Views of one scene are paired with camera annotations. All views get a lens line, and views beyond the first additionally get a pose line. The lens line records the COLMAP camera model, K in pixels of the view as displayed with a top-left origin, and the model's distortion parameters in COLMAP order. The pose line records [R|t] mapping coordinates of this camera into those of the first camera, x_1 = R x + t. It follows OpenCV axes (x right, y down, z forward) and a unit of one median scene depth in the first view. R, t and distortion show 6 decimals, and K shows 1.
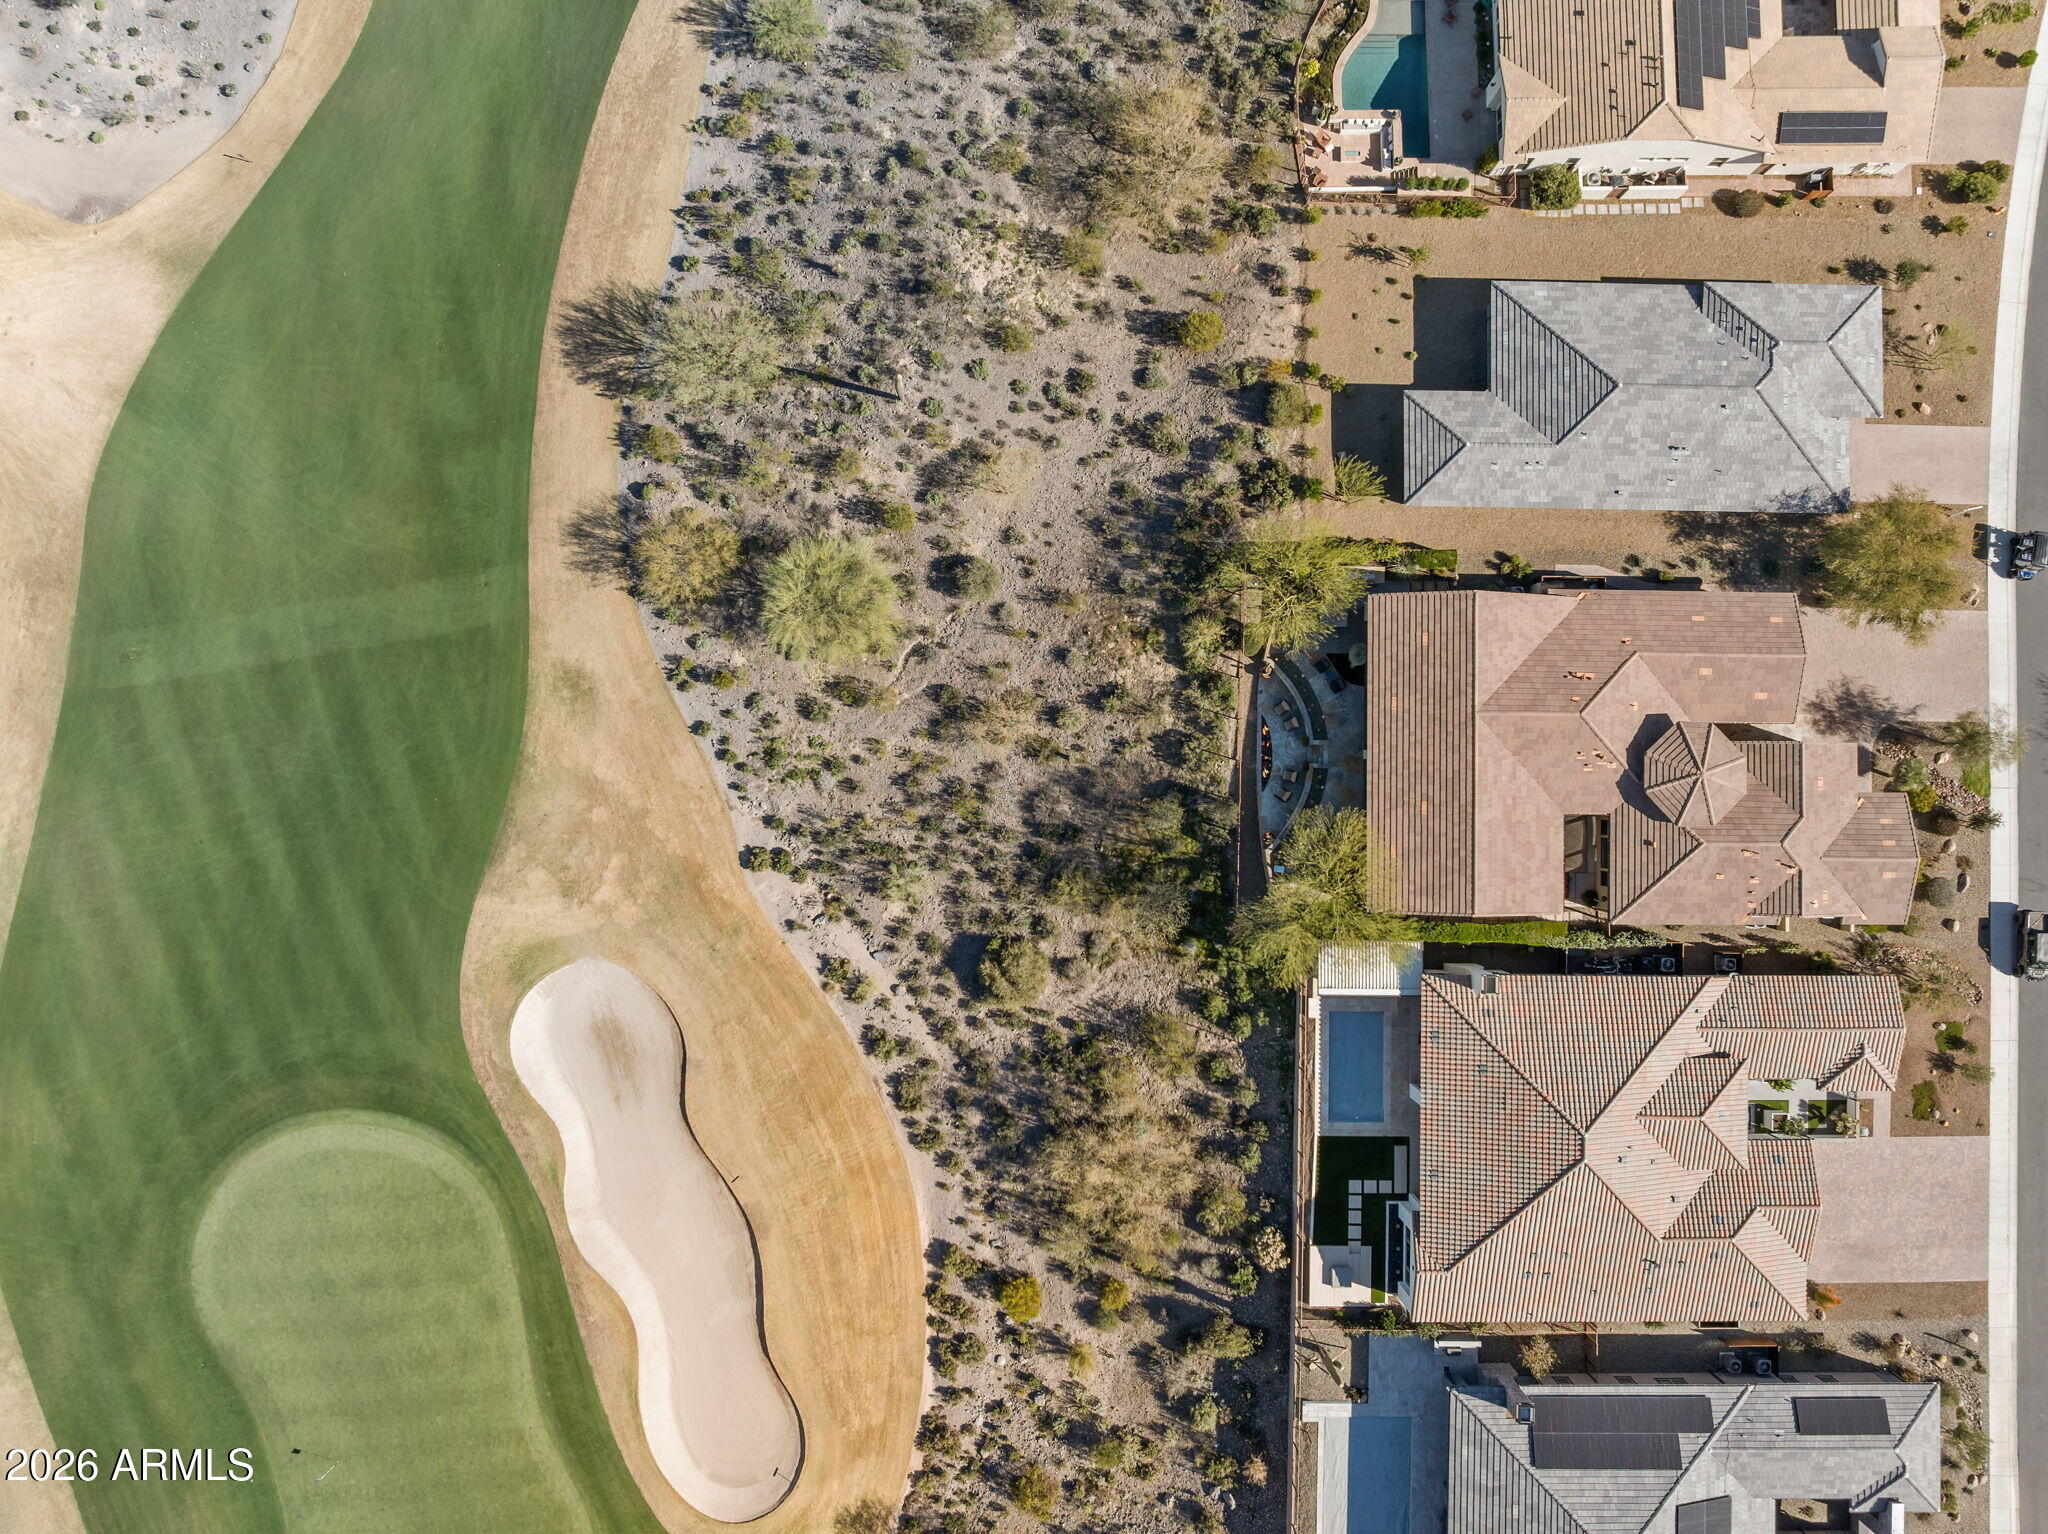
lens RADIAL K [[1428.0, 0, 1021.8], [0, 1428.0, 766.2], [0, 0, 1]] dist [-0.040172, 0.008042]
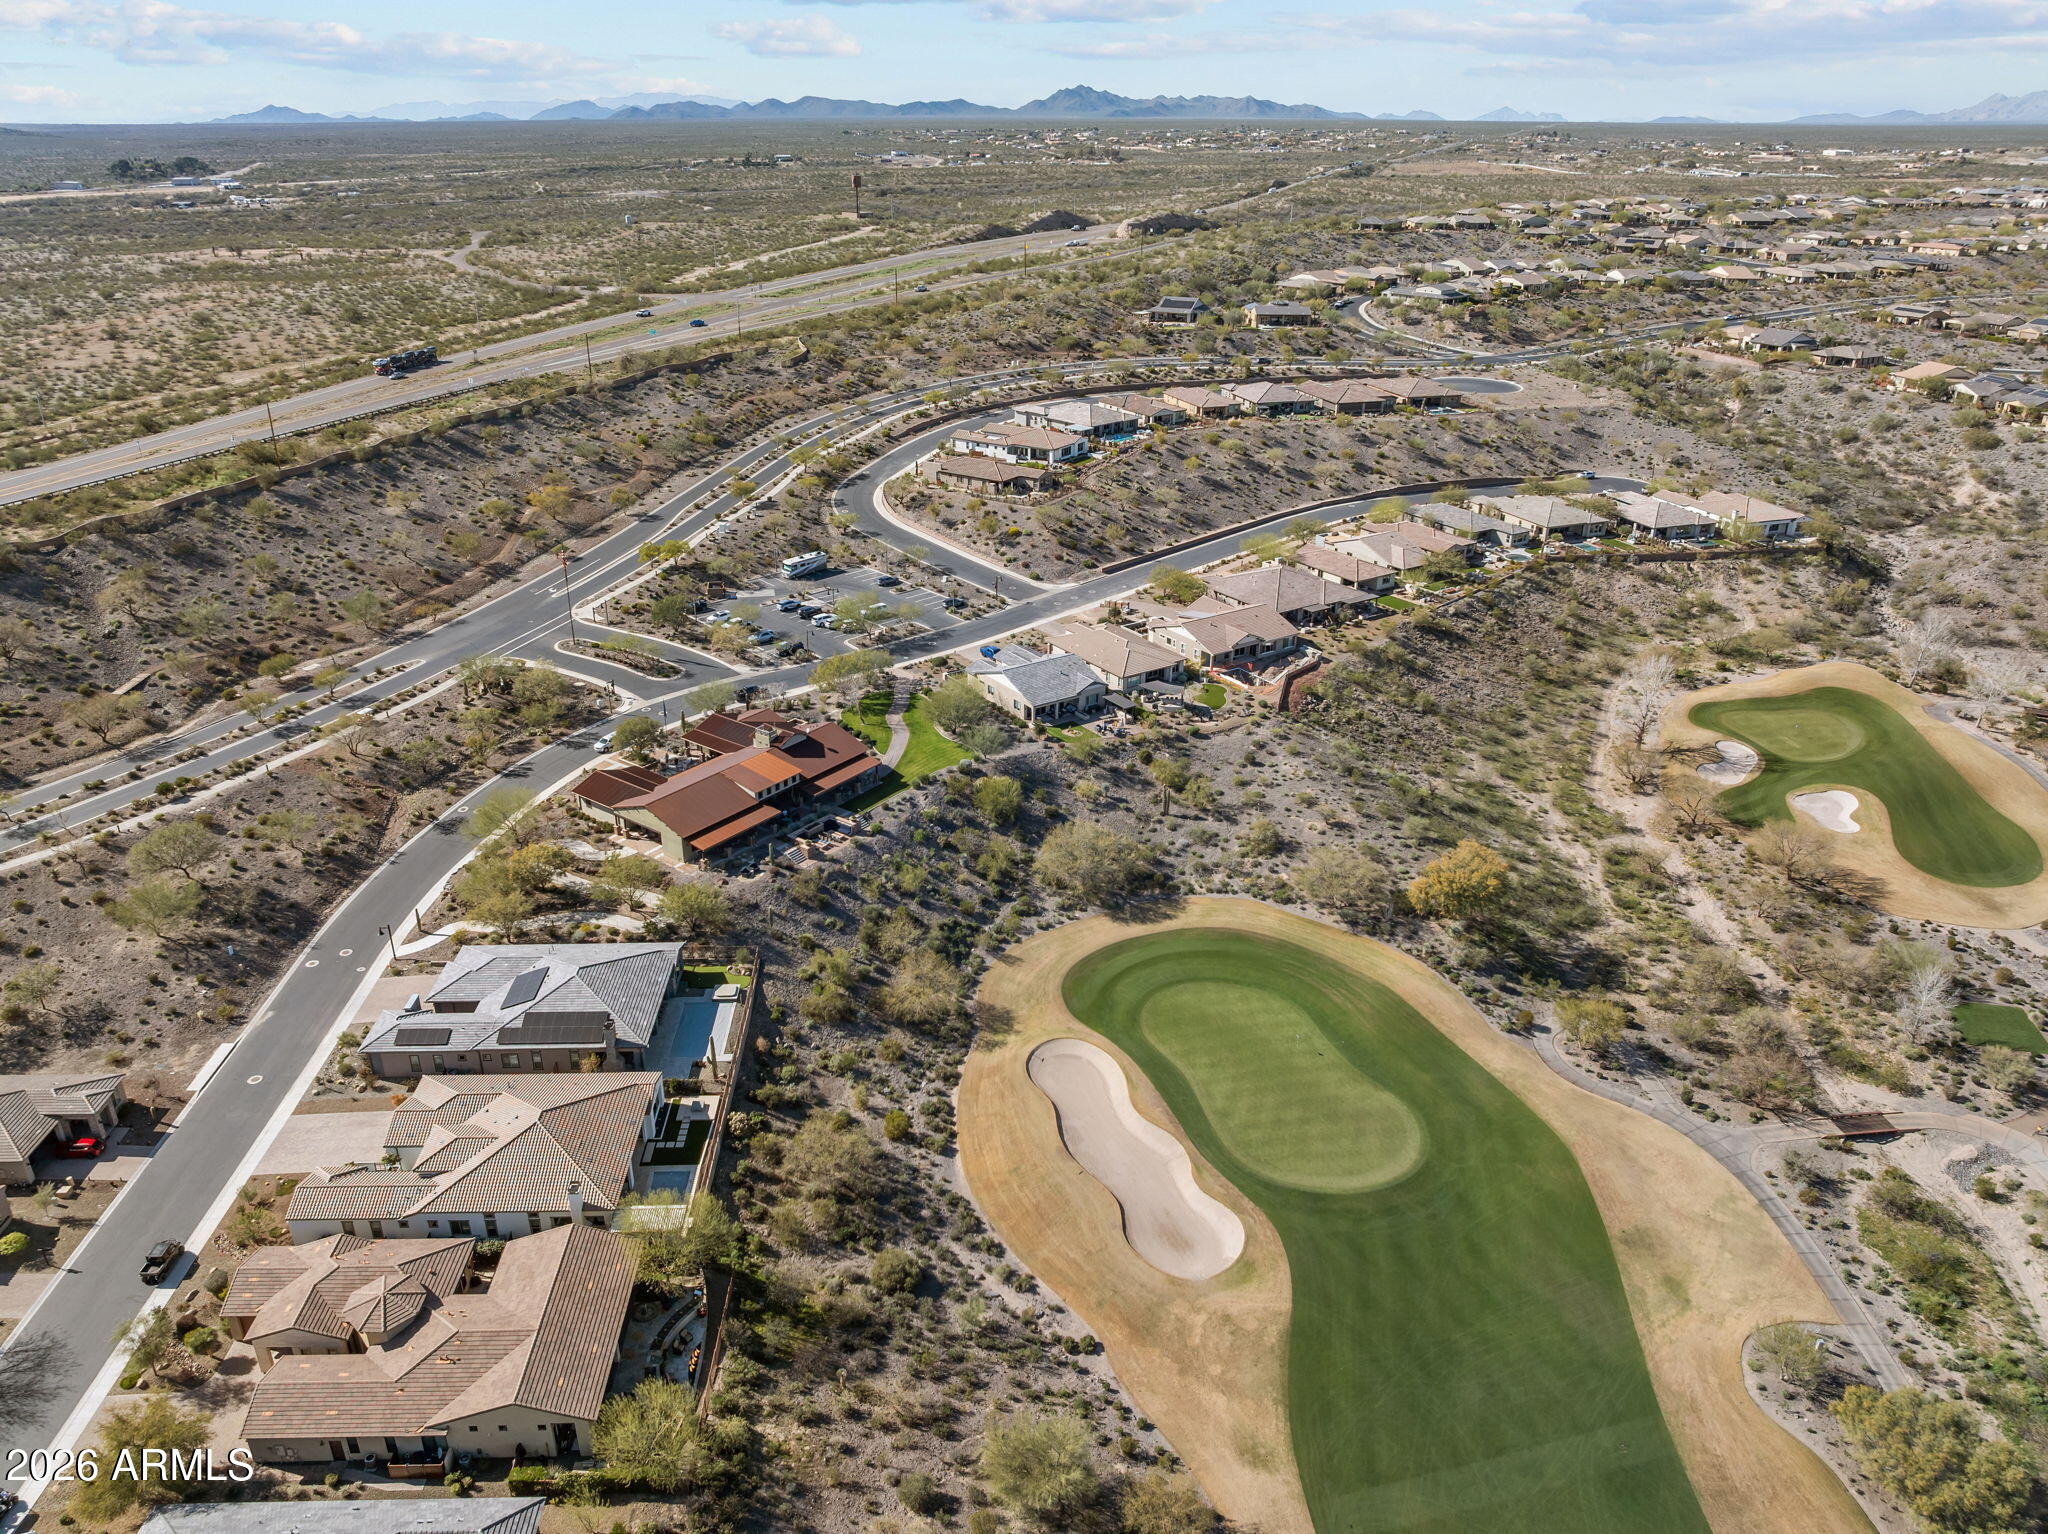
lens RADIAL K [[1443.0, 0, 1026.3], [0, 1443.0, 760.6], [0, 0, 1]] dist [-0.025101, -0.019802]
pose [[-0.998485, 0.016947, -0.052356, -0.068776], [-0.054840, -0.385564, 0.921050, -0.967784], [-0.004578, 0.922526, 0.385909, -0.012327]]
